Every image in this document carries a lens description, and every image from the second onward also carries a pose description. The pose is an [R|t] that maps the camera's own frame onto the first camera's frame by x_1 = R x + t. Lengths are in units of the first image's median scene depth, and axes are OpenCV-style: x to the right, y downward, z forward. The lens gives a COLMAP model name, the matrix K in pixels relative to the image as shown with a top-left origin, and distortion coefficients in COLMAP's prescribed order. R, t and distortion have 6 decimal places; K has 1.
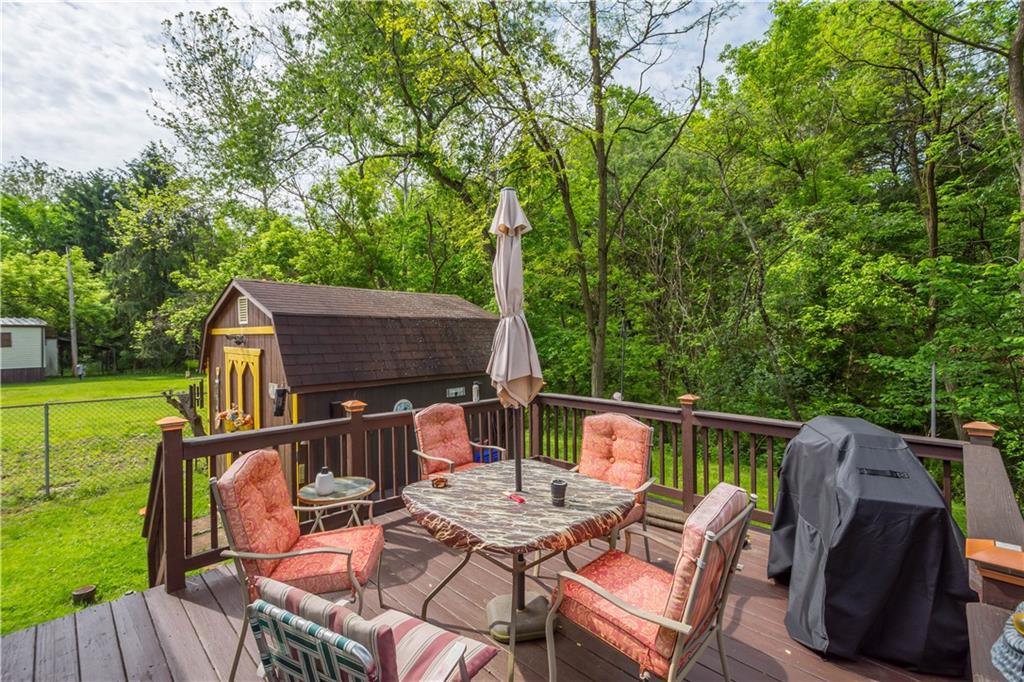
lens RADIAL K [[455.9, 0, 514.2], [0, 455.9, 341.4], [0, 0, 1]] dist [0.004225, -0.000976]
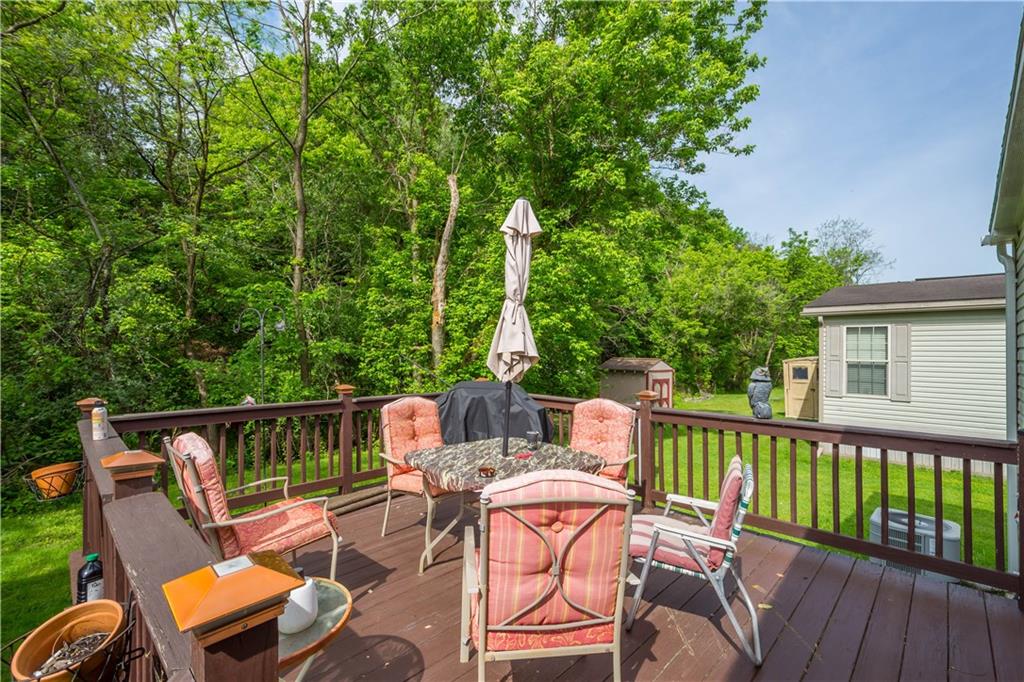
lens RADIAL K [[455.9, 0, 515.3], [0, 455.9, 341.8], [0, 0, 1]] dist [0.004225, -0.000976]
pose [[-0.021066, 0.017290, 0.999629, -1.064002], [-0.002151, 0.999847, -0.017340, 0.050833], [-0.999776, -0.002515, -0.021025, 0.911369]]
